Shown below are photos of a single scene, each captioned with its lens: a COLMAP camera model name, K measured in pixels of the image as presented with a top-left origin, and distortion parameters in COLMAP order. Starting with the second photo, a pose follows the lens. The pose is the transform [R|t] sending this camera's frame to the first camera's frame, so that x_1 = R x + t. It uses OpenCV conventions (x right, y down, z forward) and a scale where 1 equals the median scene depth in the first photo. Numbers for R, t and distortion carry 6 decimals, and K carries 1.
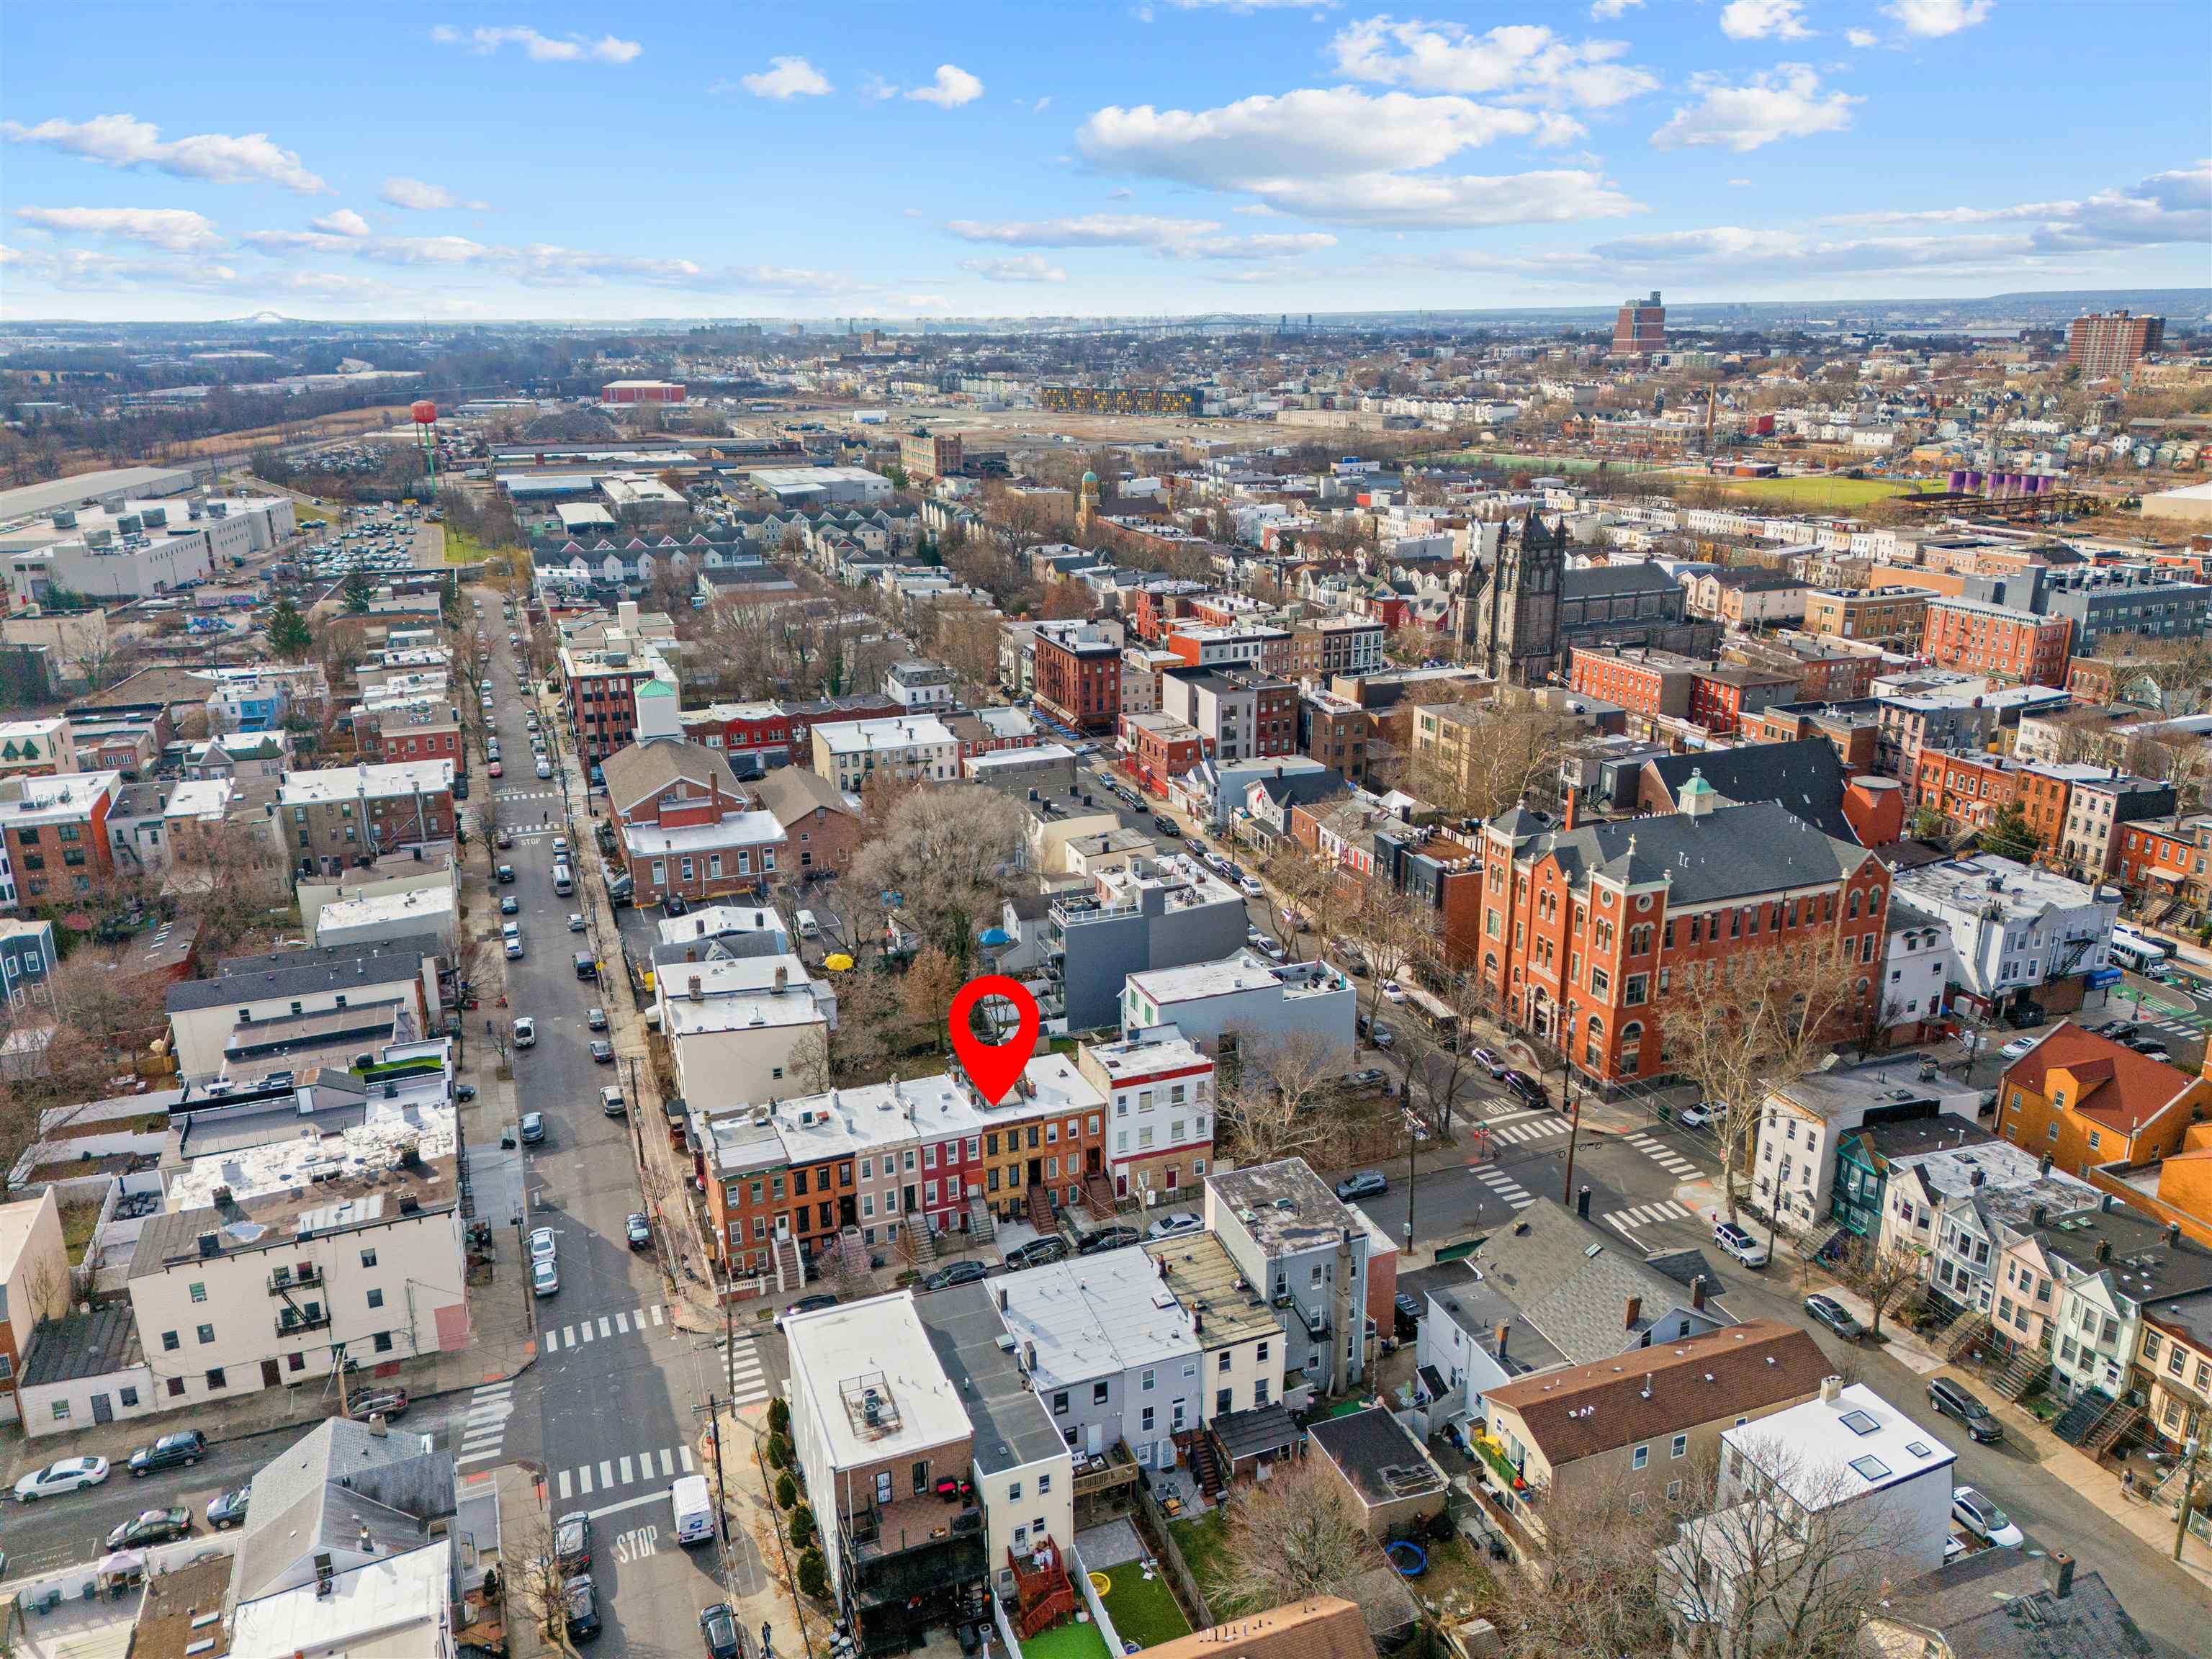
lens RADIAL K [[1620.9, 0, 1115.4], [0, 1620.9, 828.6], [0, 0, 1]] dist [0.064424, -0.003879]
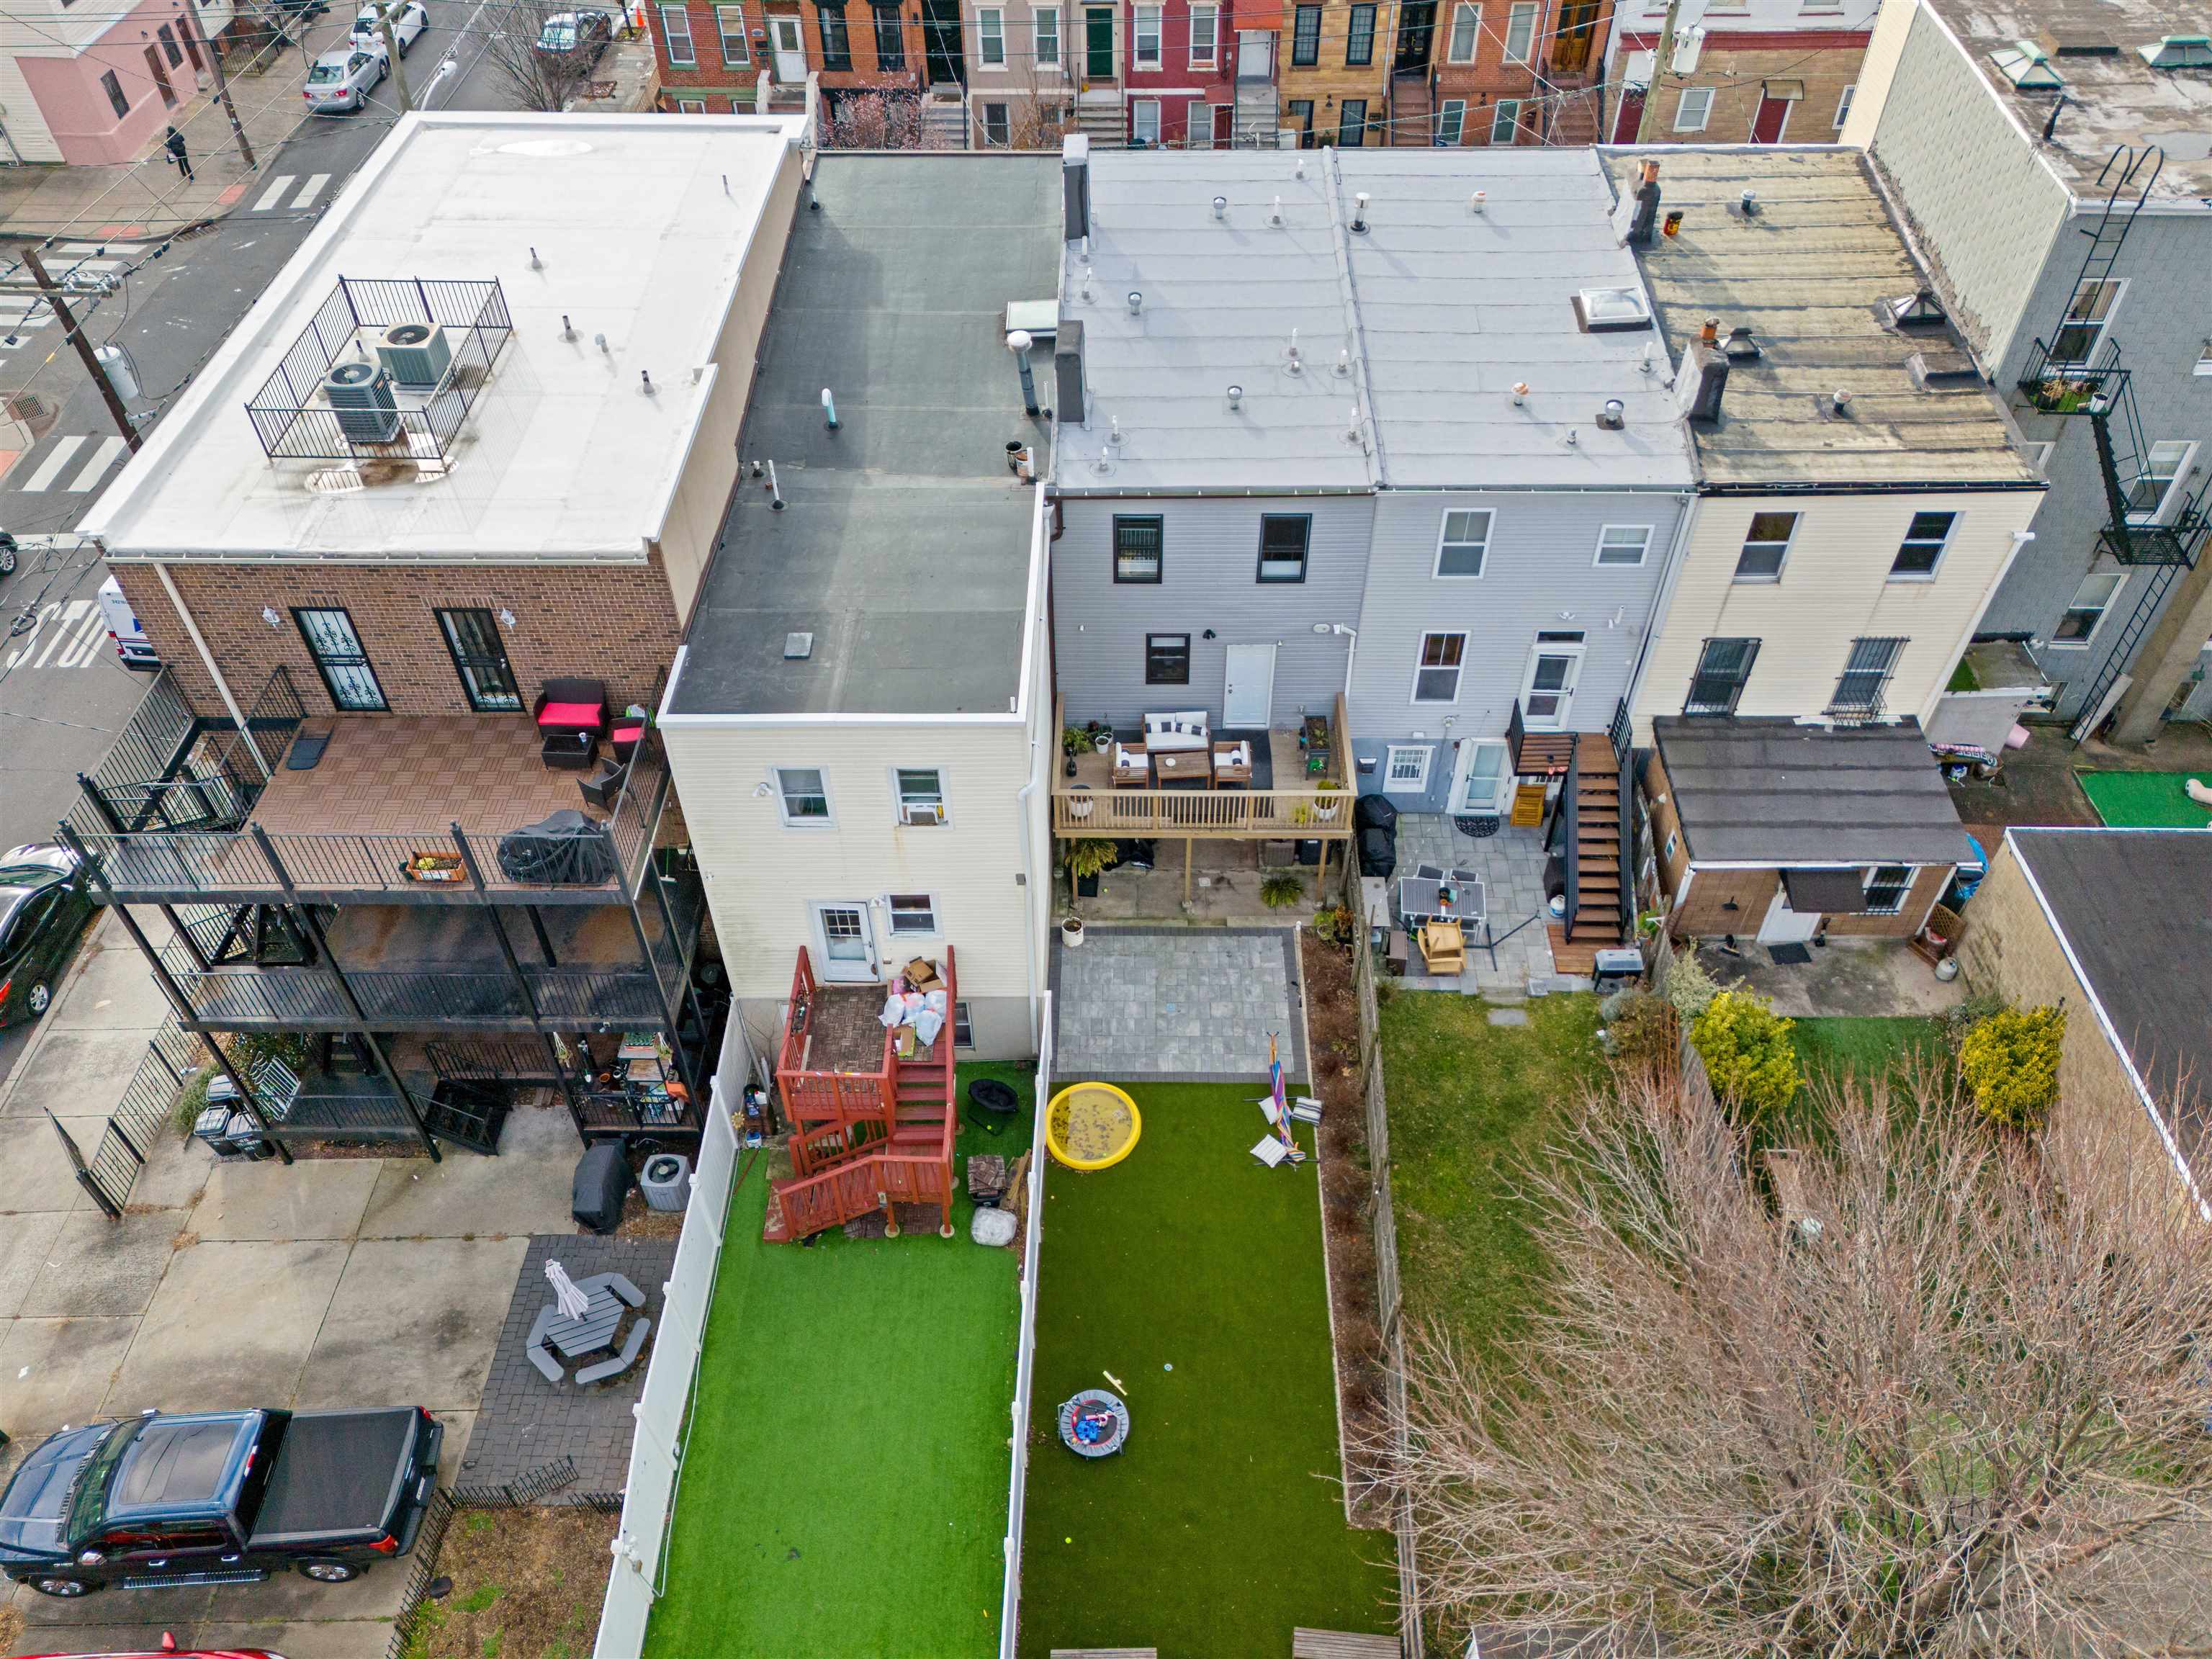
lens RADIAL K [[1620.9, 0, 1113.1], [0, 1620.9, 825.8], [0, 0, 1]] dist [0.064424, -0.003879]
pose [[0.927453, 0.266697, -0.262112, 0.049438], [-0.113298, 0.868417, 0.482717, 0.243820], [0.356362, -0.418001, 0.835633, 0.702148]]
